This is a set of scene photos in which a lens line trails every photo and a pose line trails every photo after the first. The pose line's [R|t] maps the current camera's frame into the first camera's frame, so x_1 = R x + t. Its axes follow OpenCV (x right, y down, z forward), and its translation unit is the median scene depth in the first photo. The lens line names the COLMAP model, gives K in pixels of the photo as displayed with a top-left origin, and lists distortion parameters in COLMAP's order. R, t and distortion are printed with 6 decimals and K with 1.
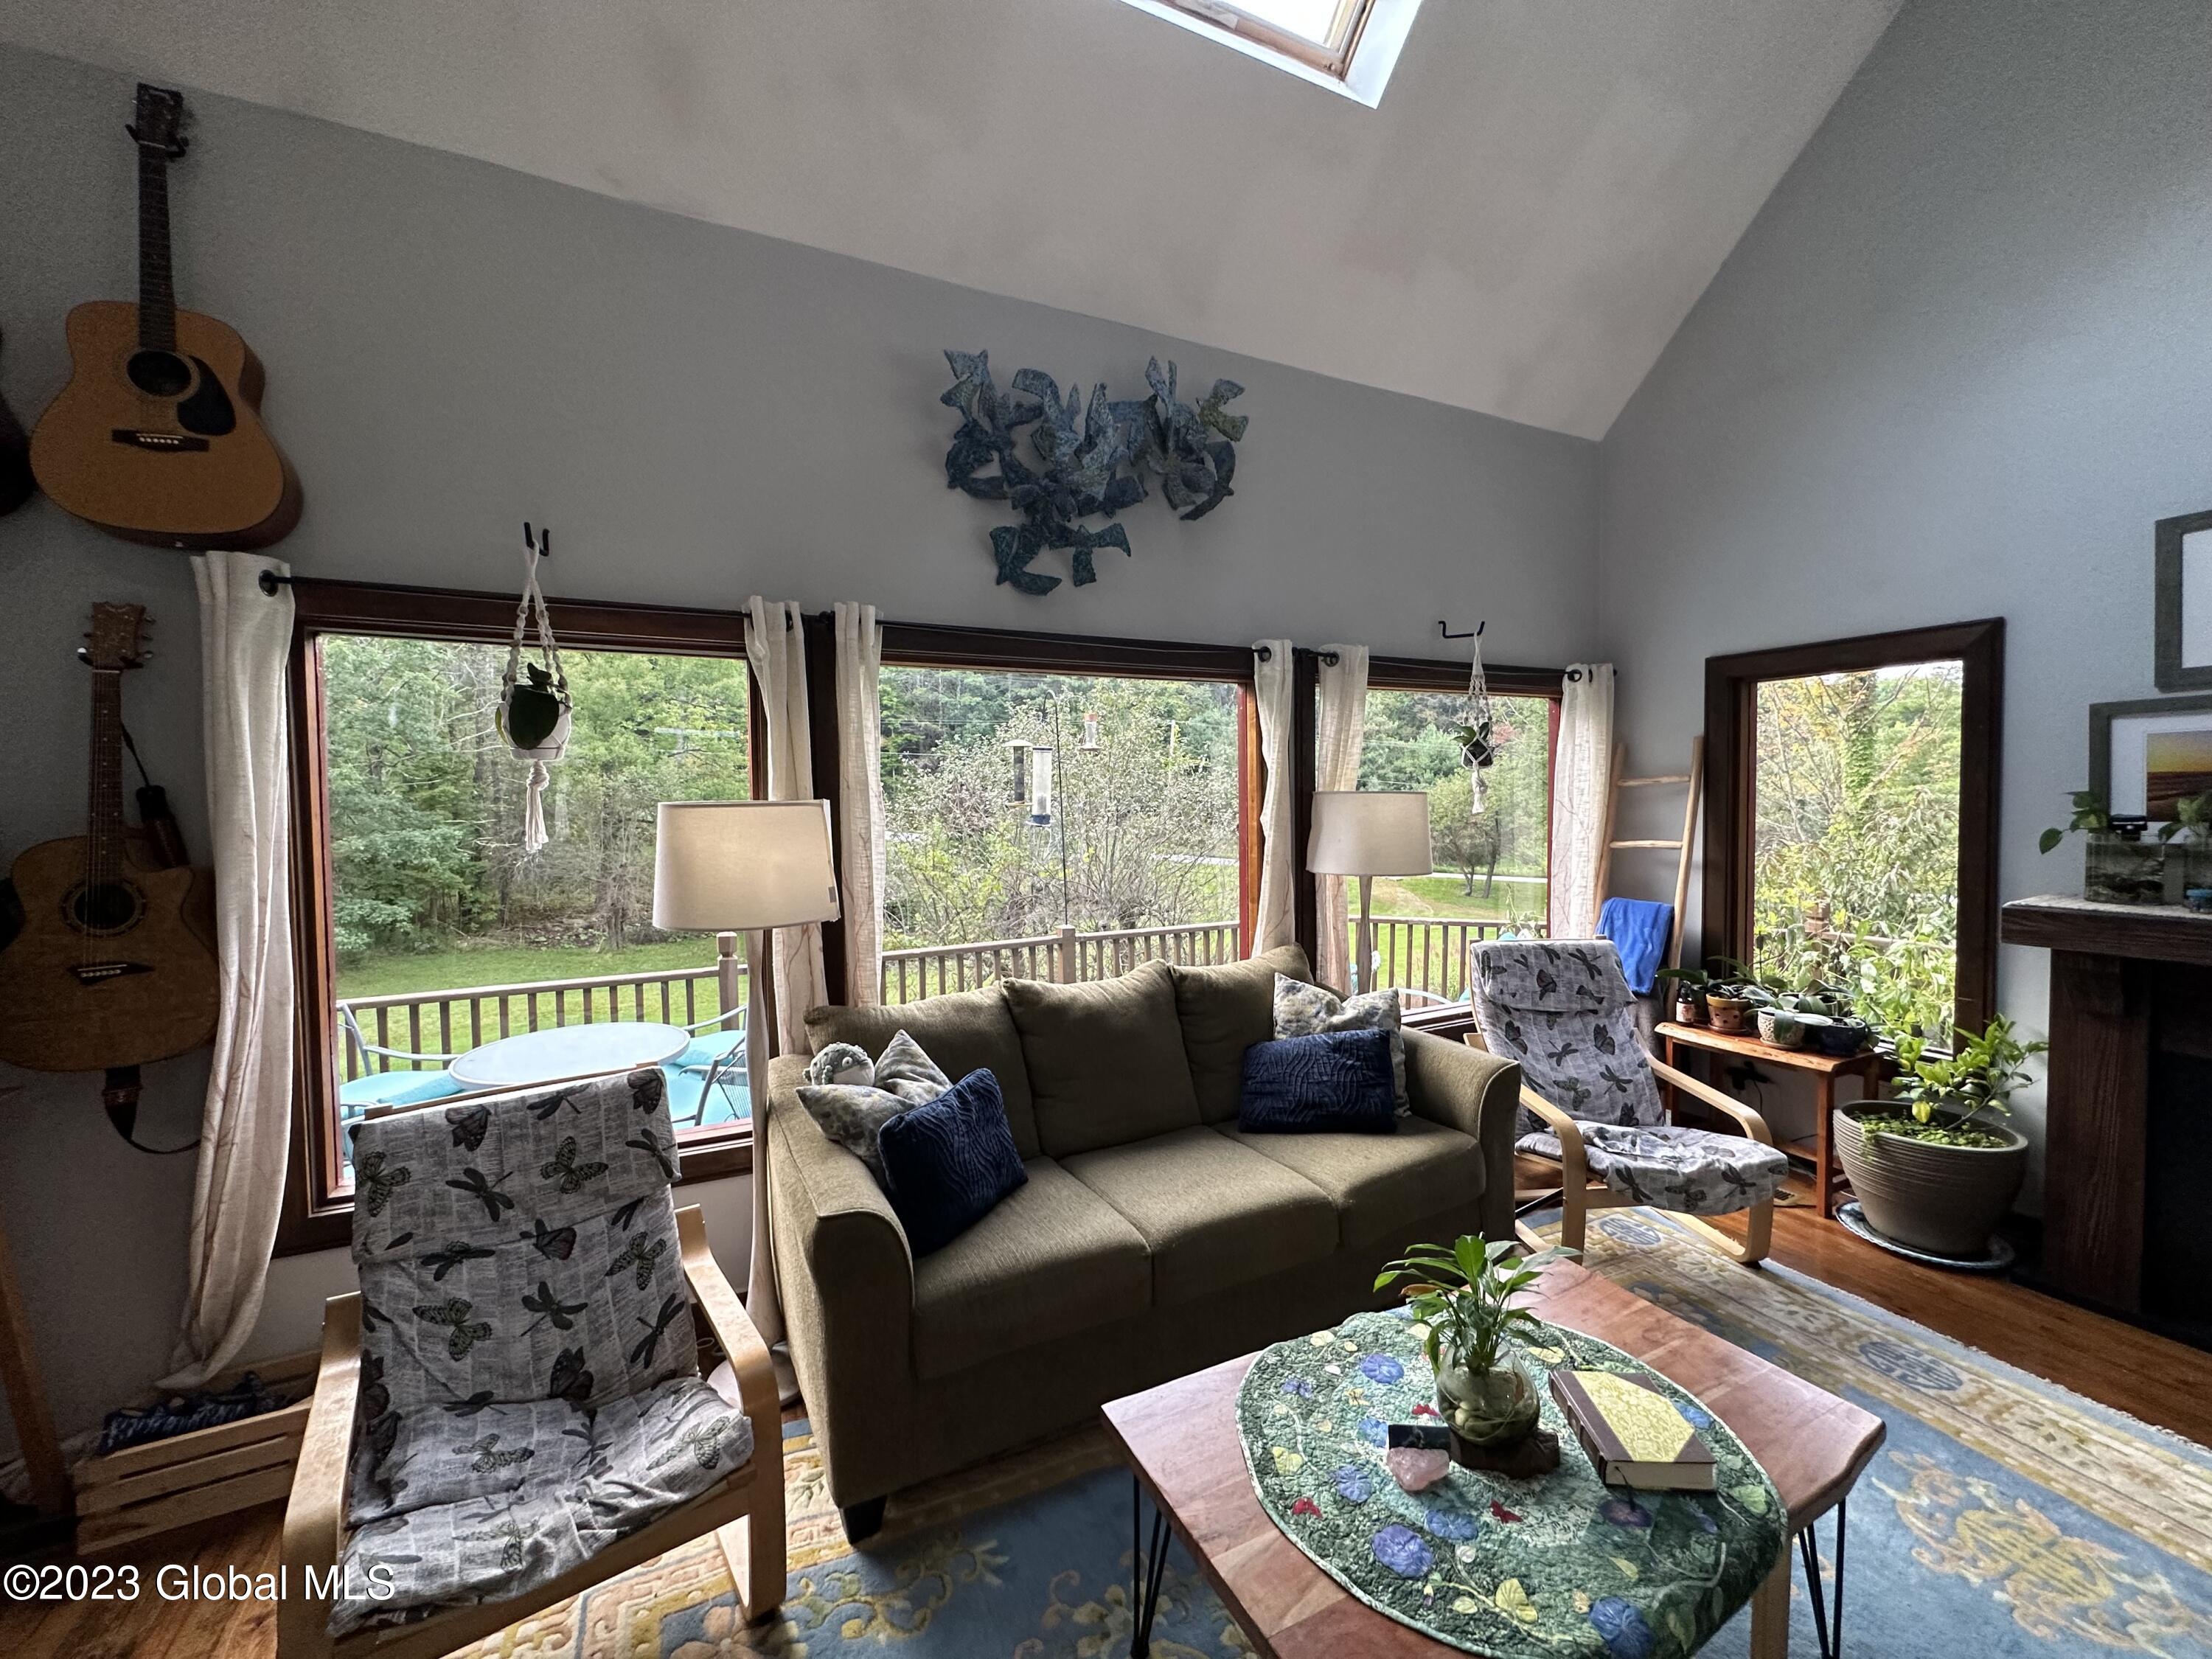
lens RADIAL K [[880.8, 0, 1105.5], [0, 880.8, 832.0], [0, 0, 1]] dist [-0.006330, 0.000243]
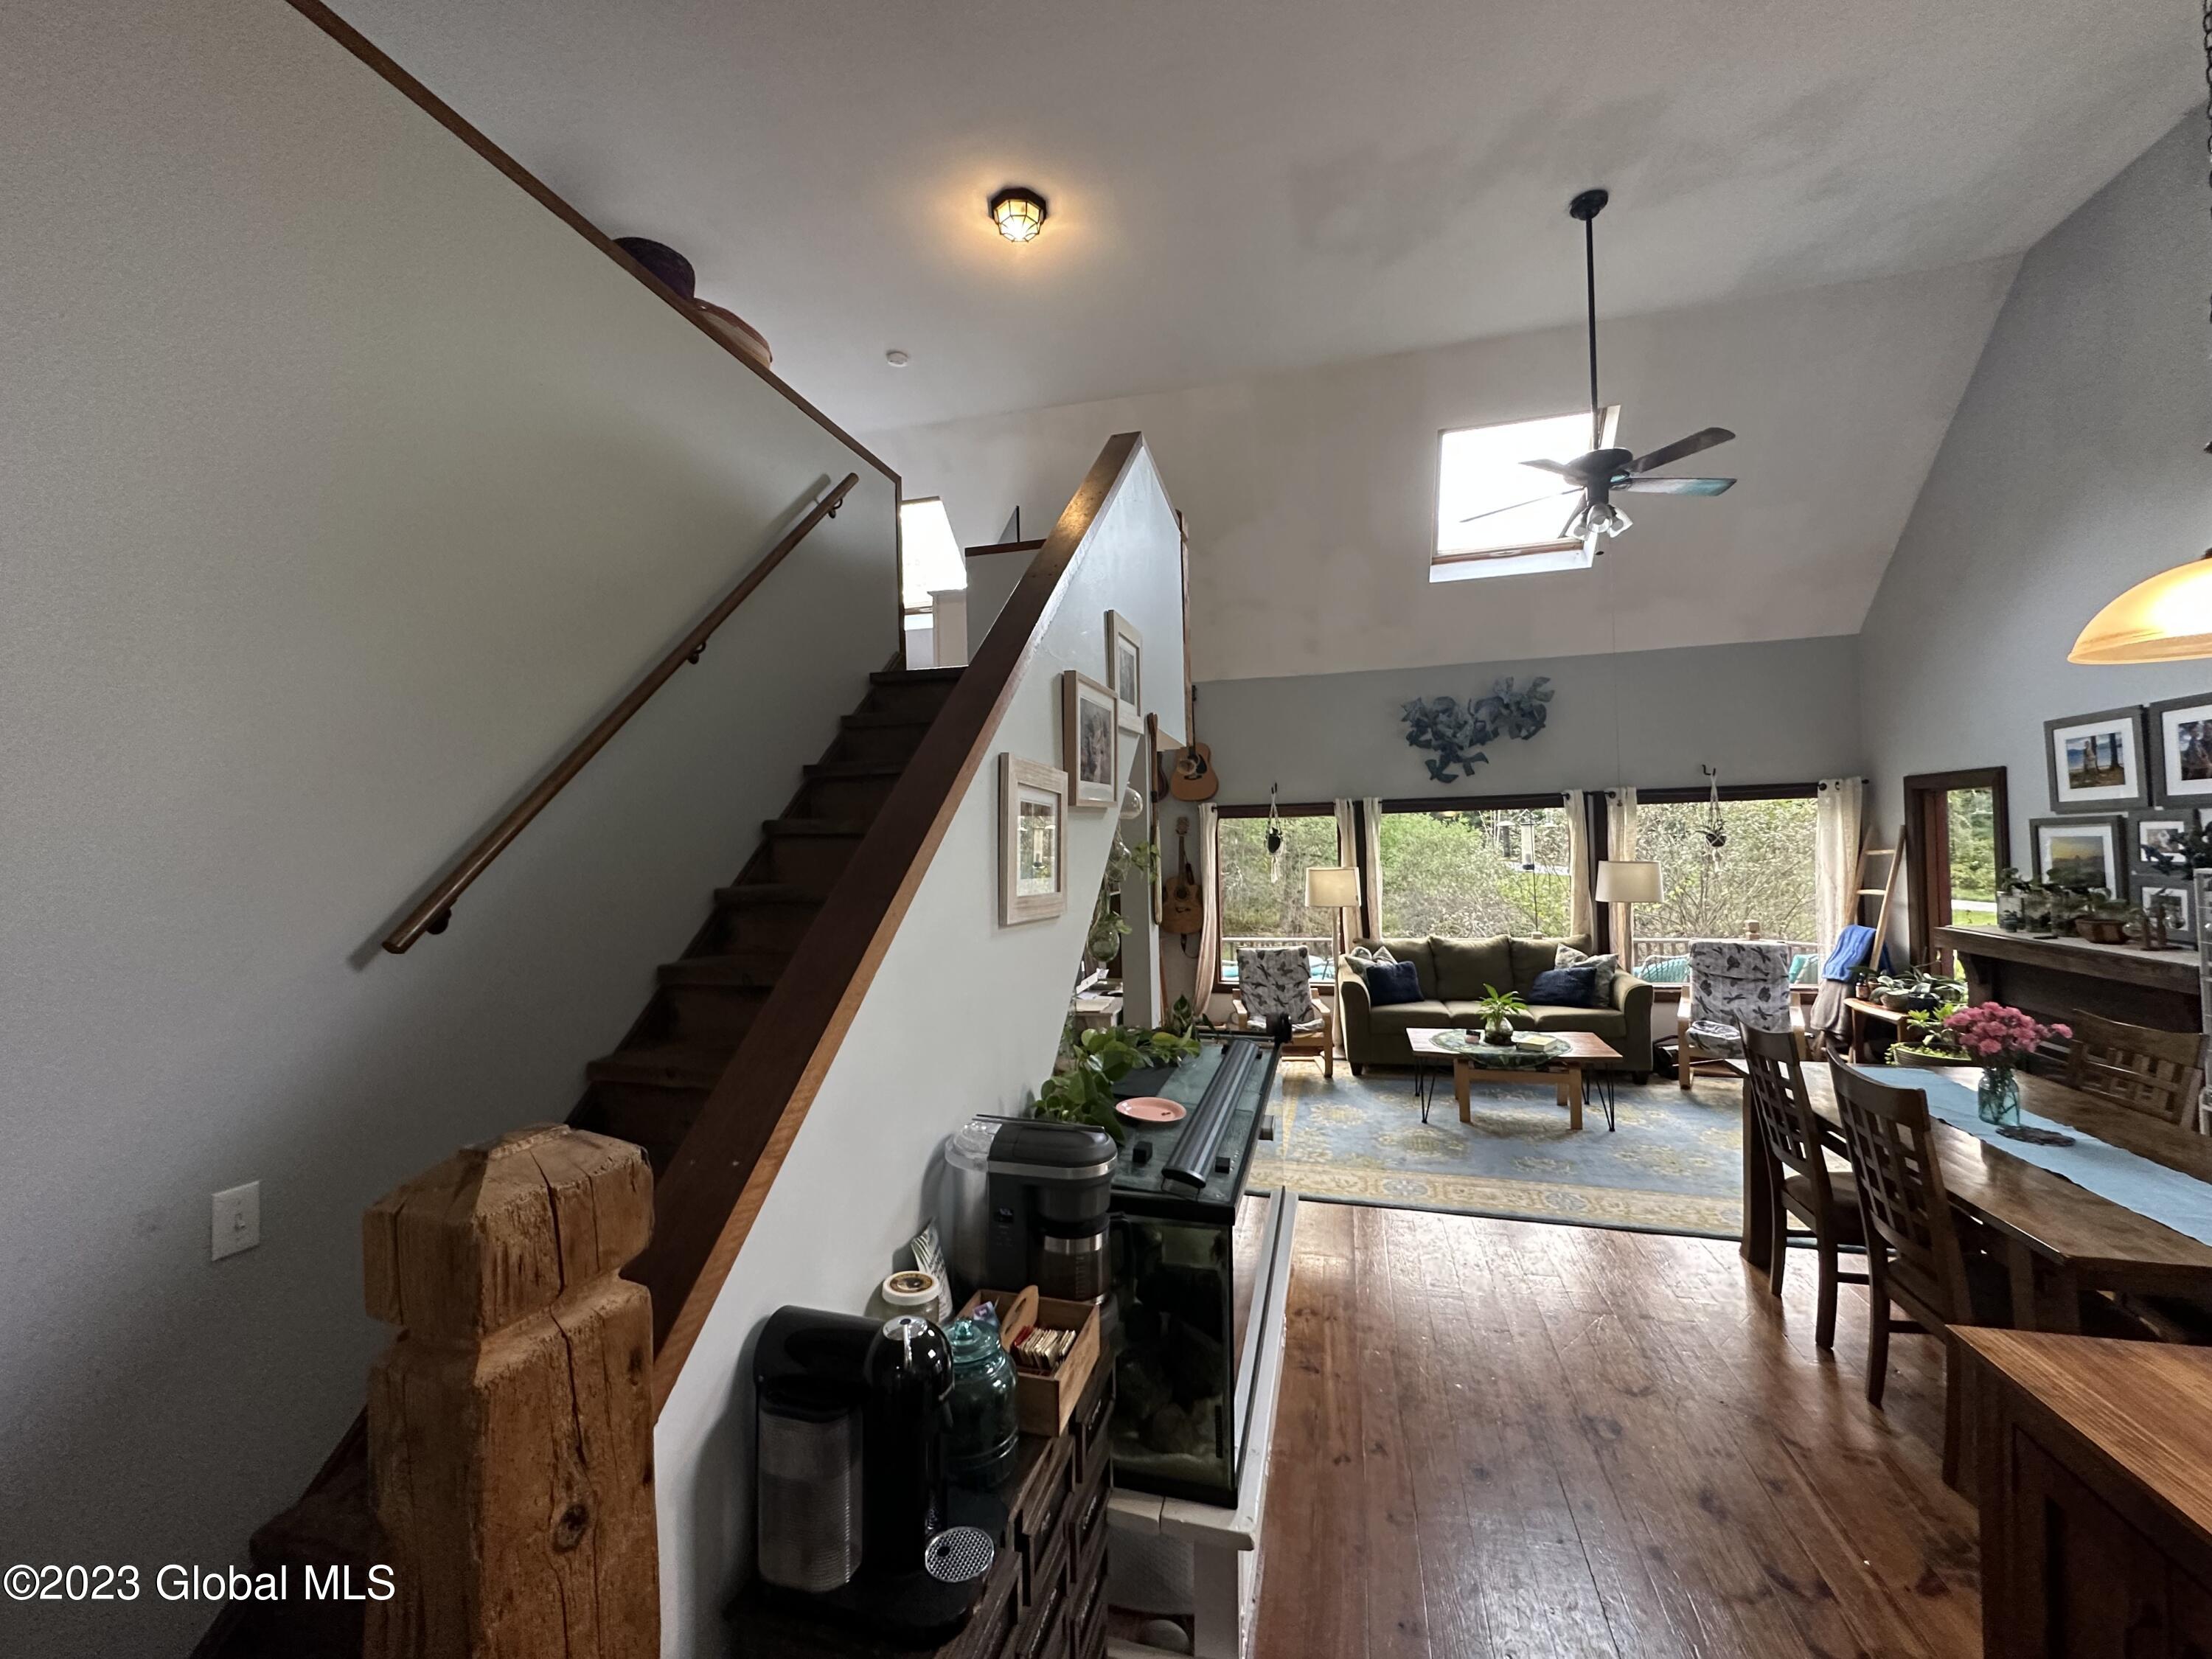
lens RADIAL K [[880.8, 0, 1105.5], [0, 880.8, 832.0], [0, 0, 1]] dist [-0.006330, 0.000243]
pose [[0.752244, -0.014494, -0.658725, 0.820645], [-0.009031, 0.999437, -0.032304, -0.041105], [0.658823, 0.030249, 0.751690, -1.481089]]
